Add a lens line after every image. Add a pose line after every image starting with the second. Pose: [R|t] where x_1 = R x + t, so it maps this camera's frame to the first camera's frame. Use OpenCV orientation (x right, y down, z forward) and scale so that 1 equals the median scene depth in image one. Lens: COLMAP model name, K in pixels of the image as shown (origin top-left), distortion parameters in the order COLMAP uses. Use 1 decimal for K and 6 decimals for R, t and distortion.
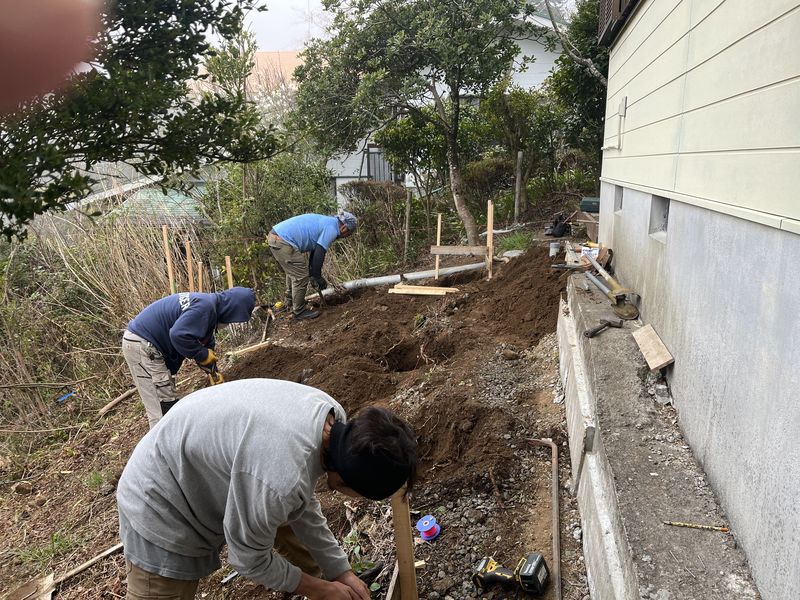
lens RADIAL K [[601.4, 0, 400.0], [0, 601.4, 300.0], [0, 0, 1]] dist [0.081604, -0.120611]
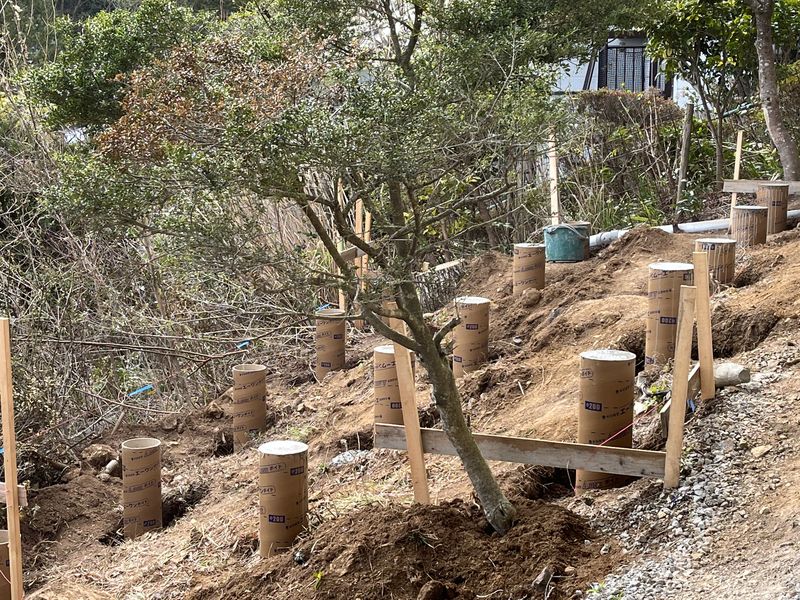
lens RADIAL K [[1346.5, 0, 400.0], [0, 1346.5, 300.0], [0, 0, 1]] dist [0.006473, -0.016857]
pose [[0.984065, 0.045709, -0.171832, -0.028697], [-0.055763, 0.996975, -0.054142, 0.106193], [0.168838, 0.062861, 0.983637, -0.372618]]
